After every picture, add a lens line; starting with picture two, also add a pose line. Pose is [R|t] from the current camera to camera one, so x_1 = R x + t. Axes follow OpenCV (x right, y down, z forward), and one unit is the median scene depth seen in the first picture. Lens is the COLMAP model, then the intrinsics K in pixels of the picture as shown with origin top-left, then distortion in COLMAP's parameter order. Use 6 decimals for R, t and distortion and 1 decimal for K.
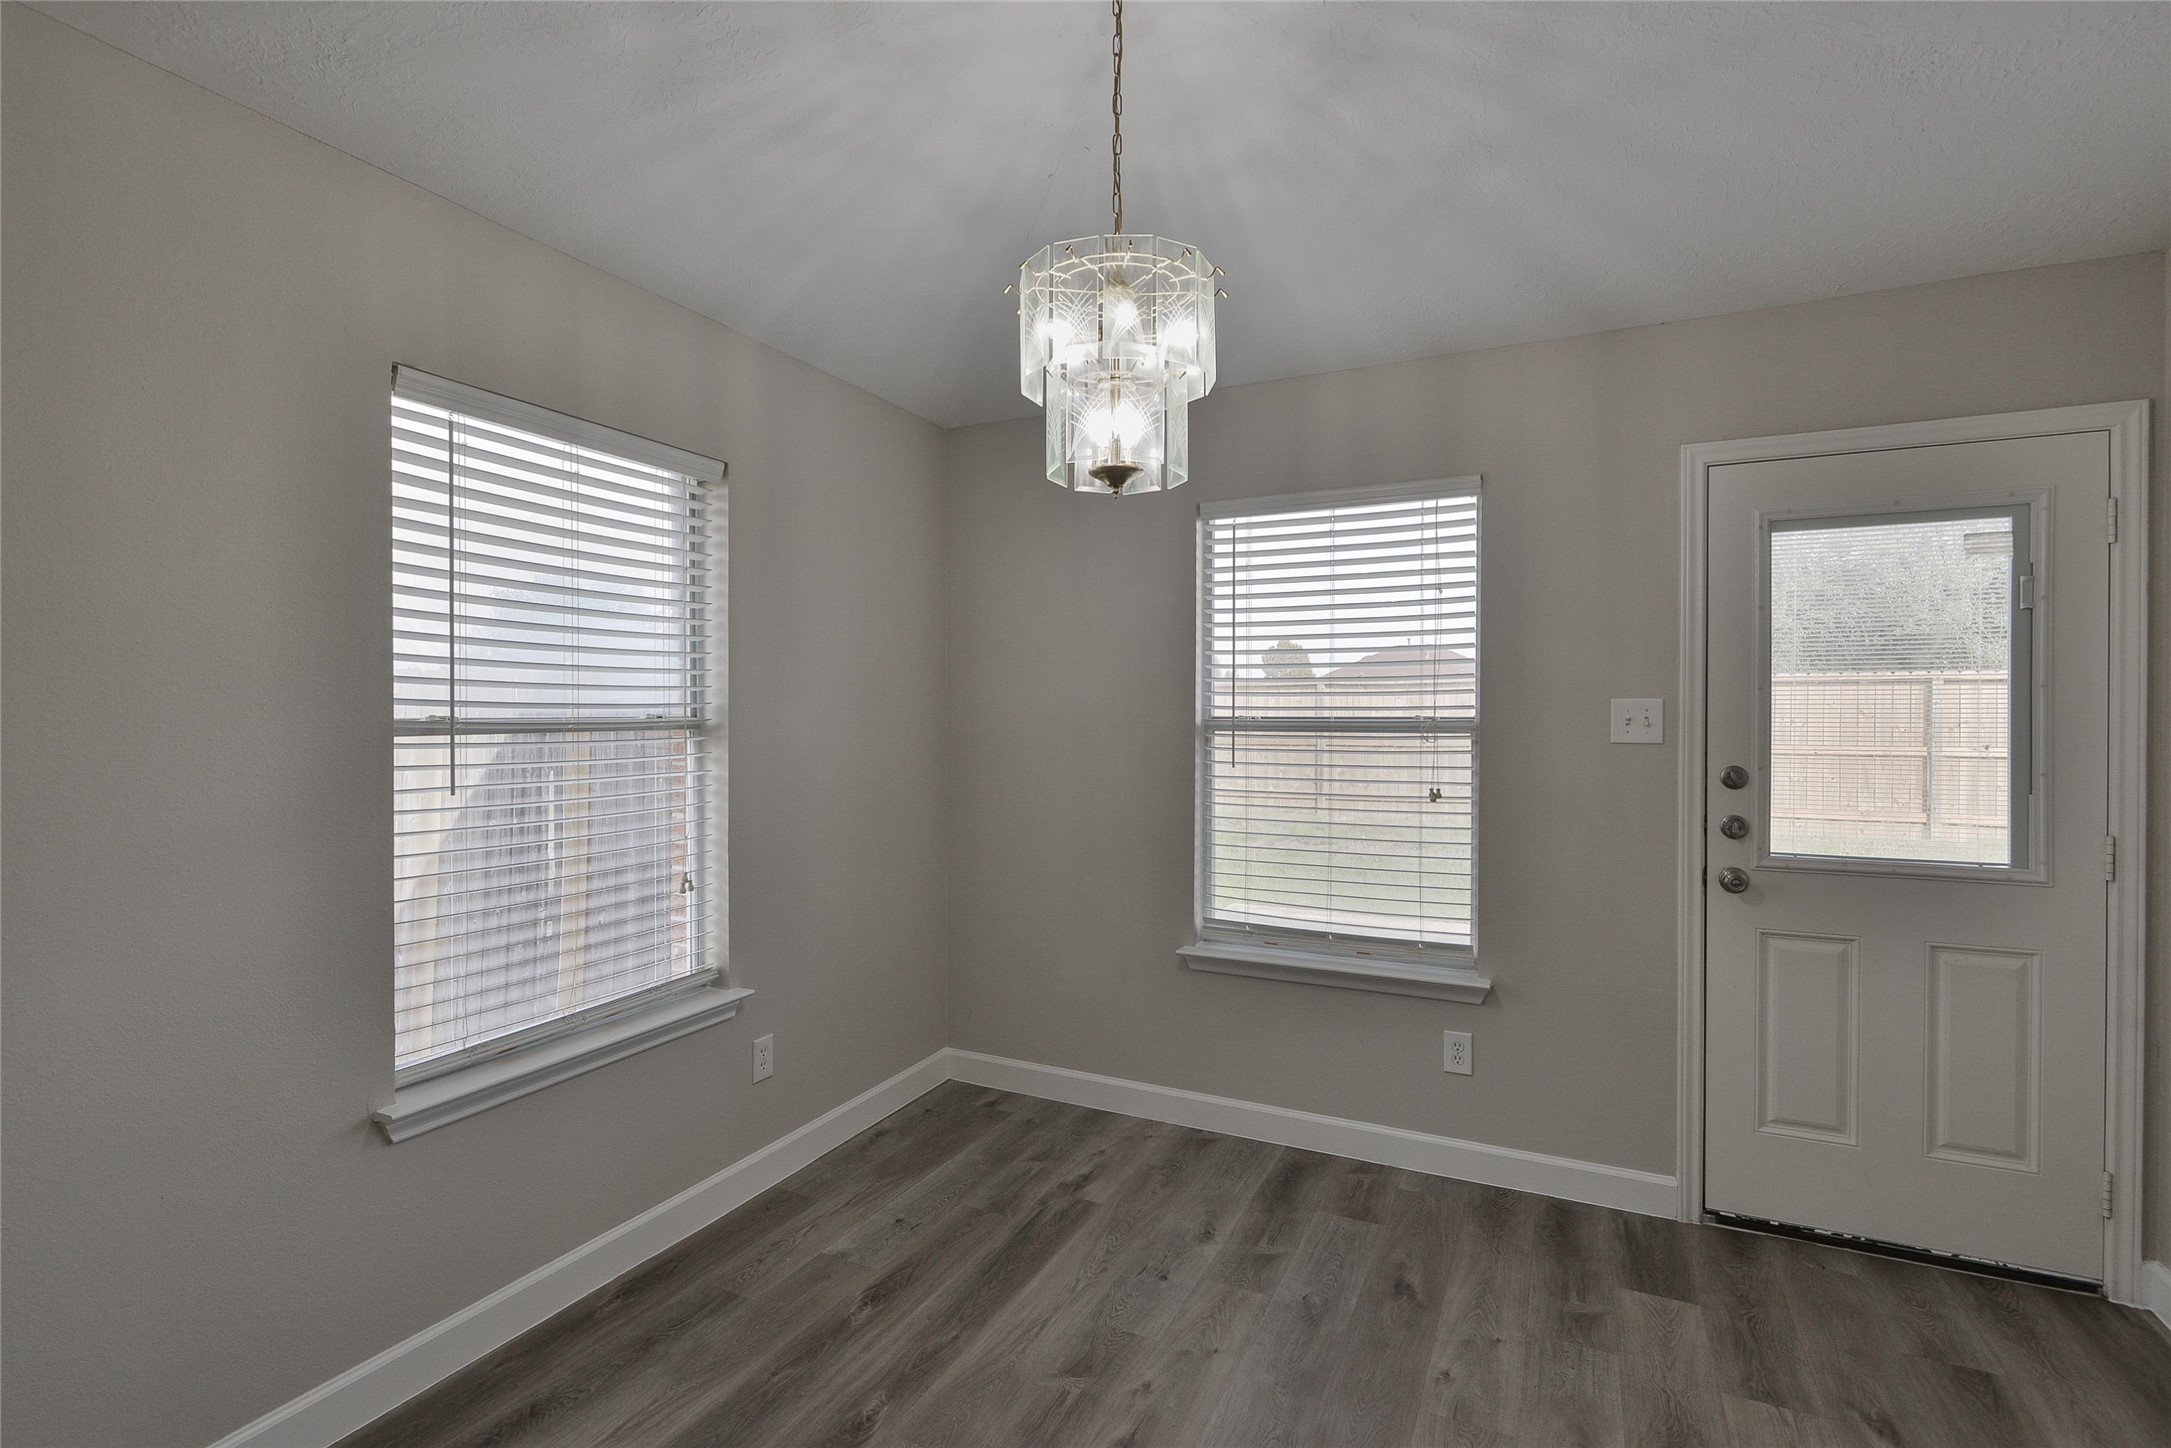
lens RADIAL K [[998.5, 0, 1085.5], [0, 998.5, 724.0], [0, 0, 1]] dist [-0.000749, -0.000449]
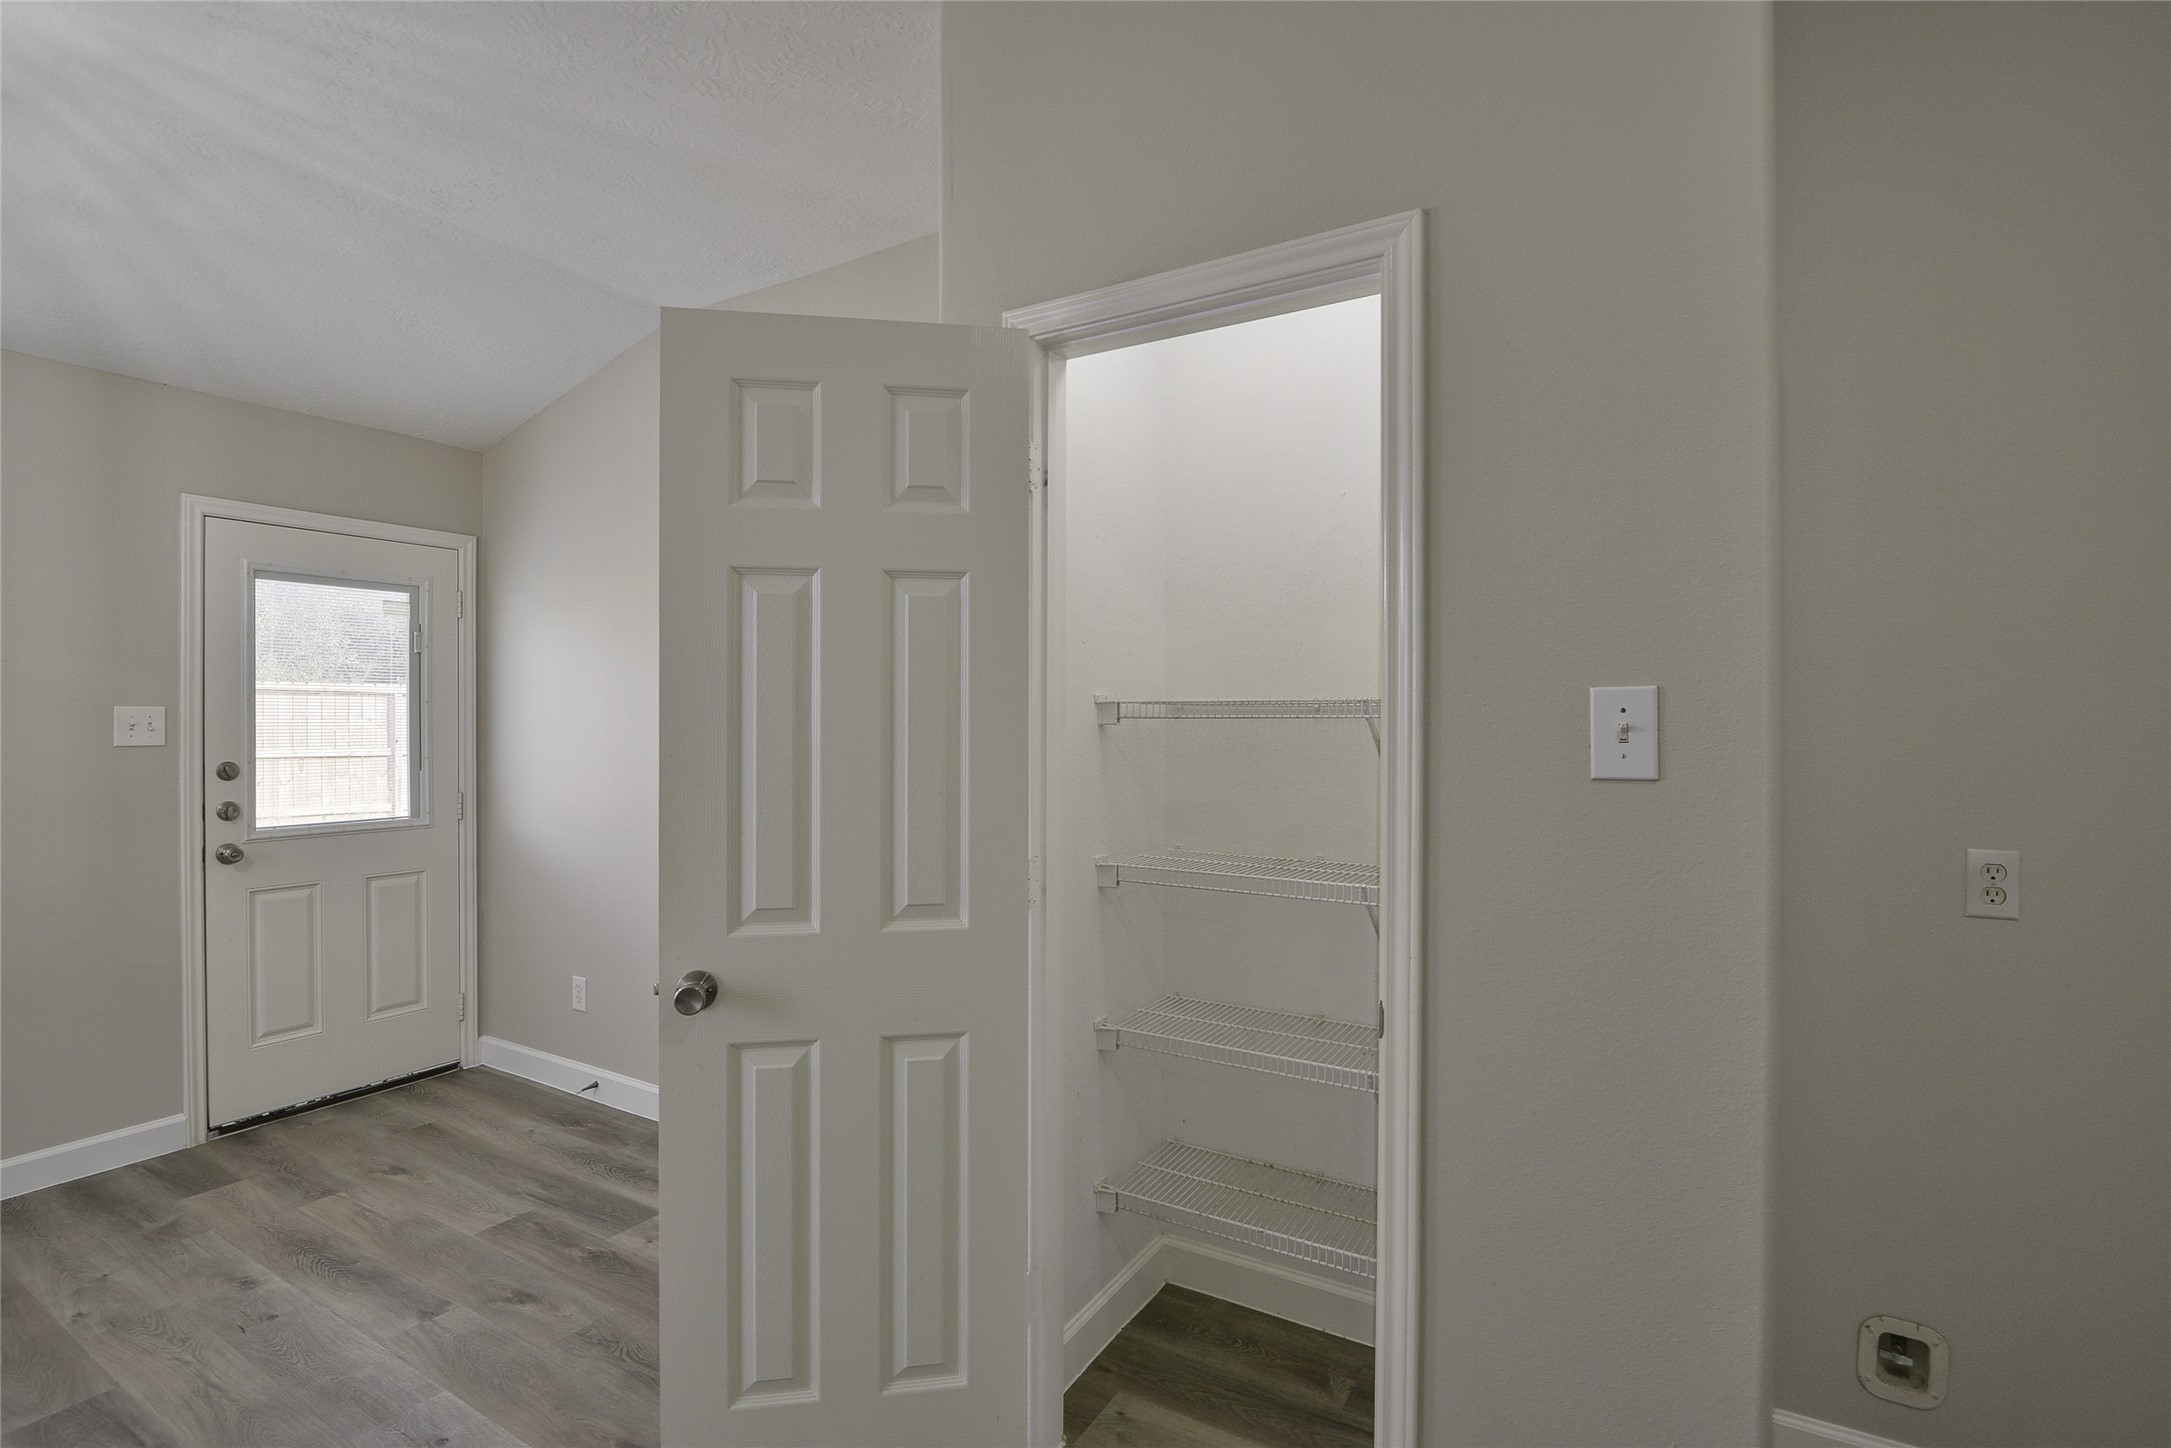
lens RADIAL K [[1016.9, 0, 1075.4], [0, 1016.9, 717.6], [0, 0, 1]] dist [-0.015741, 0.000014]
pose [[0.095429, -0.000079, 0.995436, -0.500959], [0.010198, 0.999948, -0.000898, -0.001013], [-0.995384, 0.010237, 0.095425, -0.171505]]
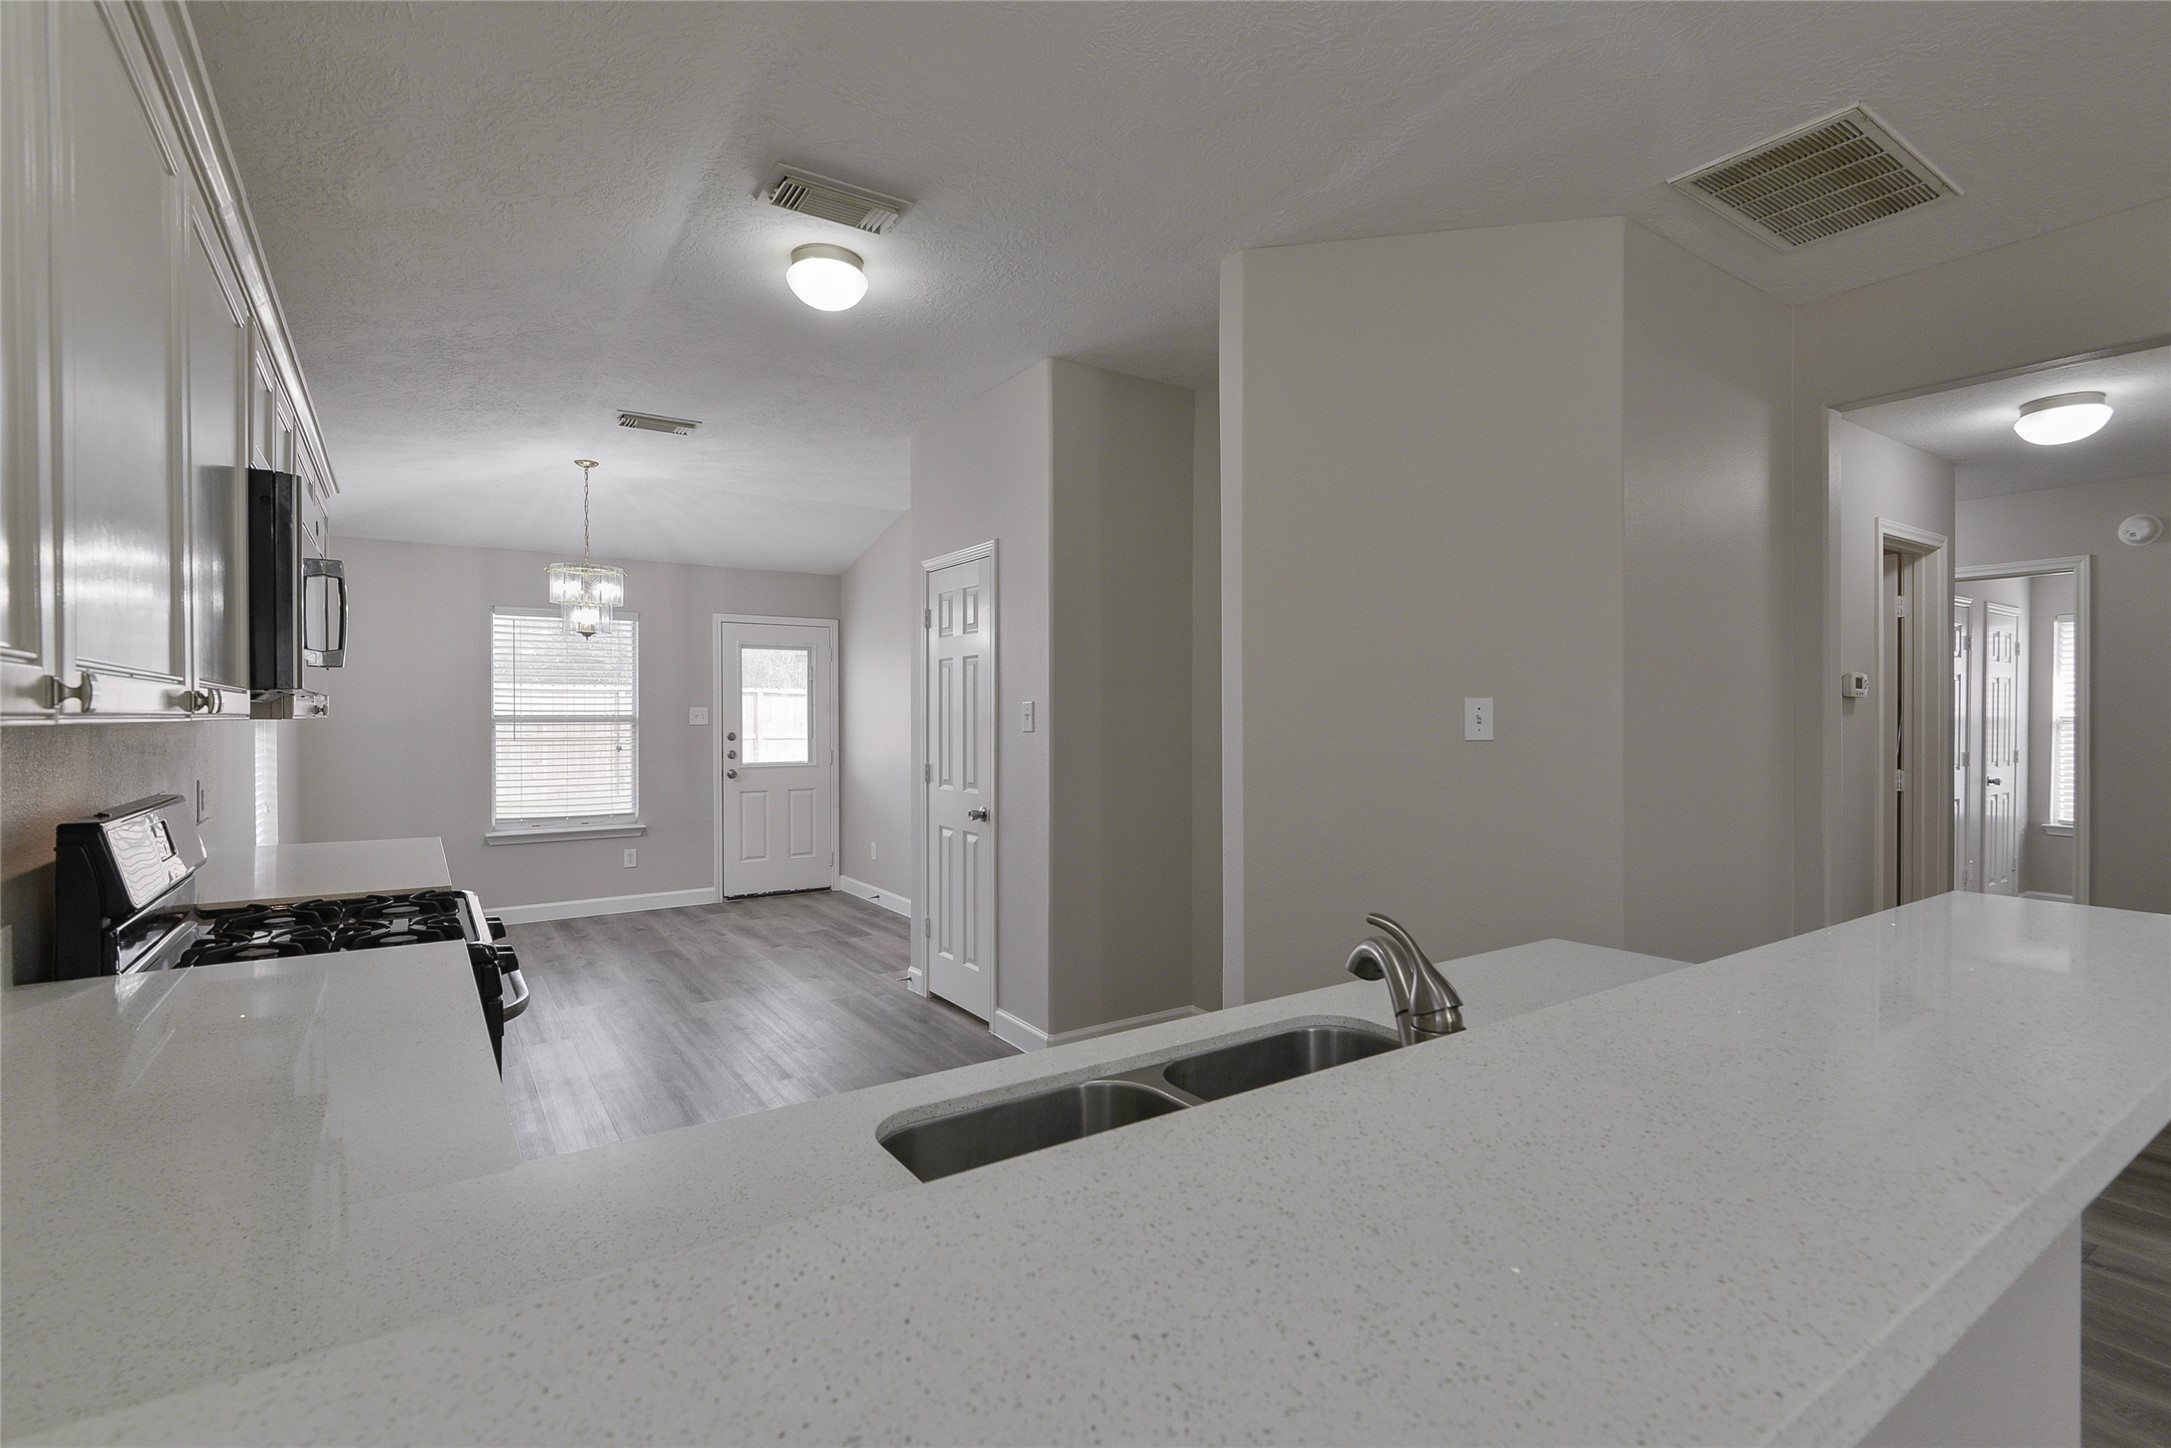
lens RADIAL K [[995.0, 0, 1079.5], [0, 995.0, 721.1], [0, 0, 1]] dist [0.007325, -0.007473]
pose [[0.507163, -0.007004, 0.861821, -1.243138], [0.010406, 0.999944, 0.002003, 0.015731], [-0.861787, 0.007952, 0.507208, -1.232845]]
